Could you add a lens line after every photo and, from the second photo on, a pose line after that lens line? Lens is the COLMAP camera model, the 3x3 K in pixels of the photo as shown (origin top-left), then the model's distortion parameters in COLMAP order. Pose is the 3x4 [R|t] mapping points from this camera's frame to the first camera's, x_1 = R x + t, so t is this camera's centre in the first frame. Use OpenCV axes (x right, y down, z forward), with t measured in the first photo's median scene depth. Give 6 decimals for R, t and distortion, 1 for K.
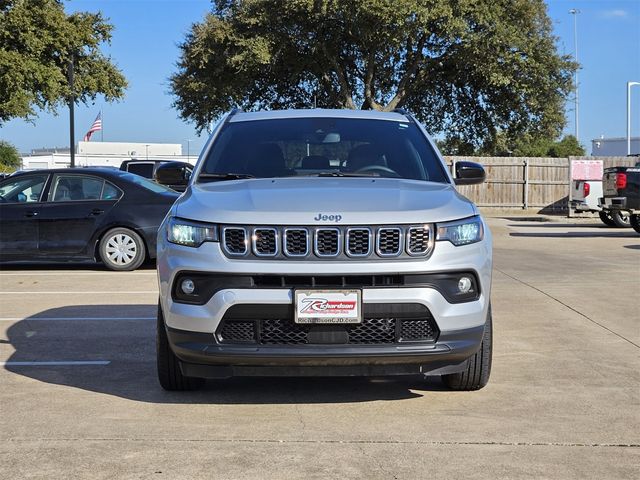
lens RADIAL K [[1125.6, 0, 320.0], [0, 1125.6, 240.0], [0, 0, 1]] dist [-0.031160, 0.168602]
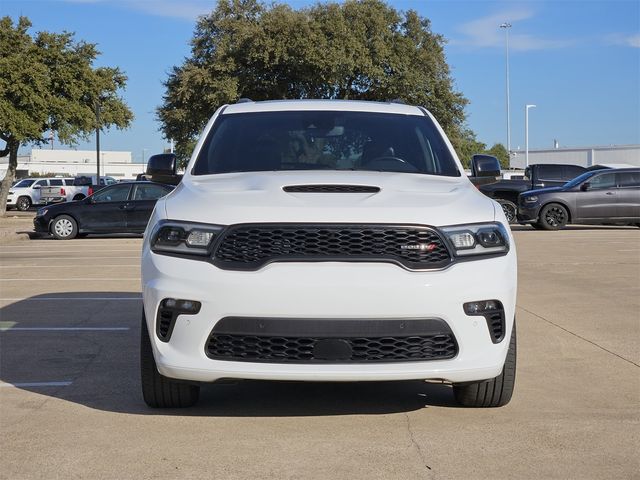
lens RADIAL K [[1125.6, 0, 320.0], [0, 1125.6, 240.0], [0, 0, 1]] dist [-0.031160, 0.168602]
pose [[0.998614, -0.002622, 0.052575, -0.016069], [0.002910, 0.999981, -0.005406, 0.017093], [-0.052560, 0.005552, 0.998602, -0.344036]]
